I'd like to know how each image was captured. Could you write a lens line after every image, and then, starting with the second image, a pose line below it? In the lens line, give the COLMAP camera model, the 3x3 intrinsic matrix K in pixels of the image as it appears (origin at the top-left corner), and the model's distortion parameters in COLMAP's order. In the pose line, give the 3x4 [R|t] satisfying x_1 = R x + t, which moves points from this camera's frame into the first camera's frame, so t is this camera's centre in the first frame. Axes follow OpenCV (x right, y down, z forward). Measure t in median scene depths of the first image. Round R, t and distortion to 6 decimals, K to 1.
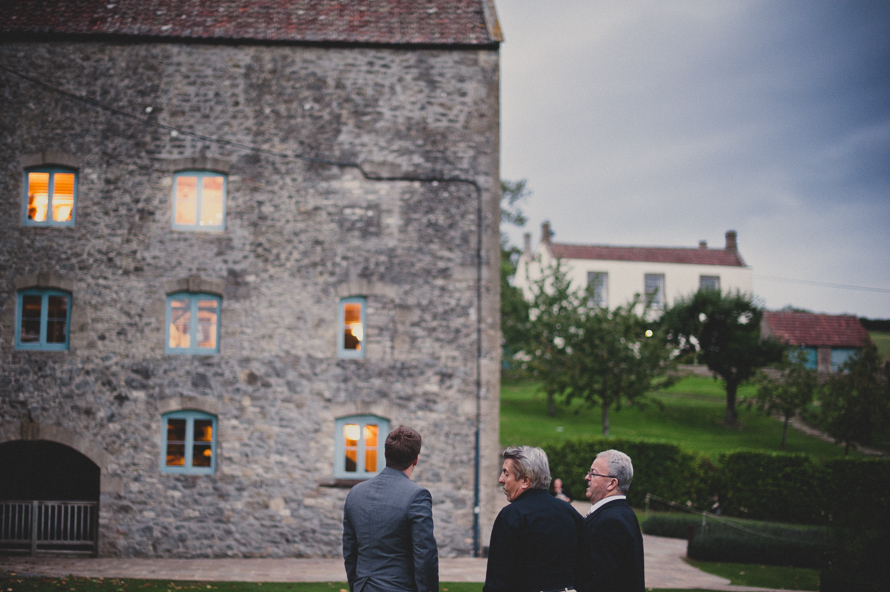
lens RADIAL K [[1300.3, 0, 445.0], [0, 1300.3, 296.0], [0, 0, 1]] dist [0.100953, -0.029797]
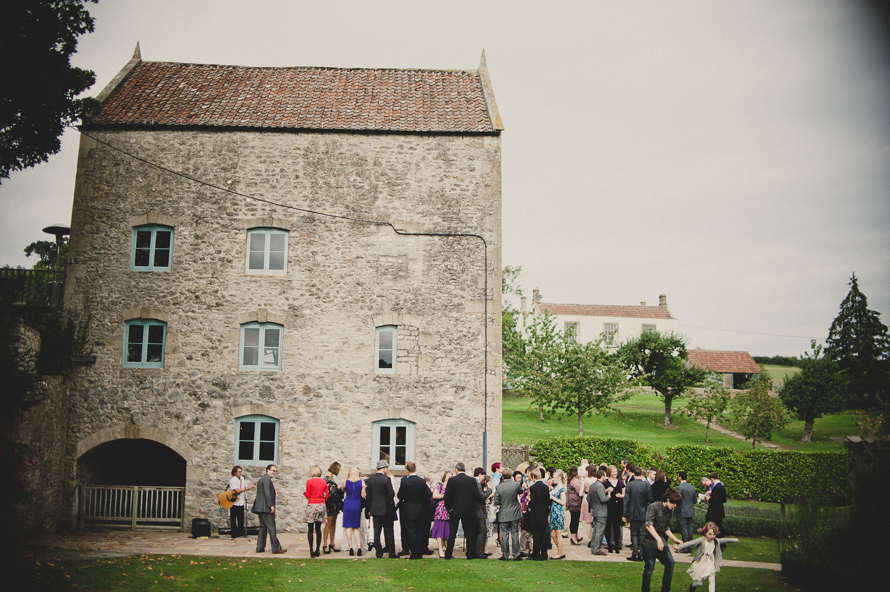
lens RADIAL K [[855.4, 0, 445.0], [0, 855.4, 296.0], [0, 0, 1]] dist [0.002114, 0.006832]
pose [[0.999568, -0.005071, -0.028963, 0.011030], [0.003503, 0.998537, -0.053961, 0.016716], [0.029194, 0.053836, 0.998123, 0.164383]]
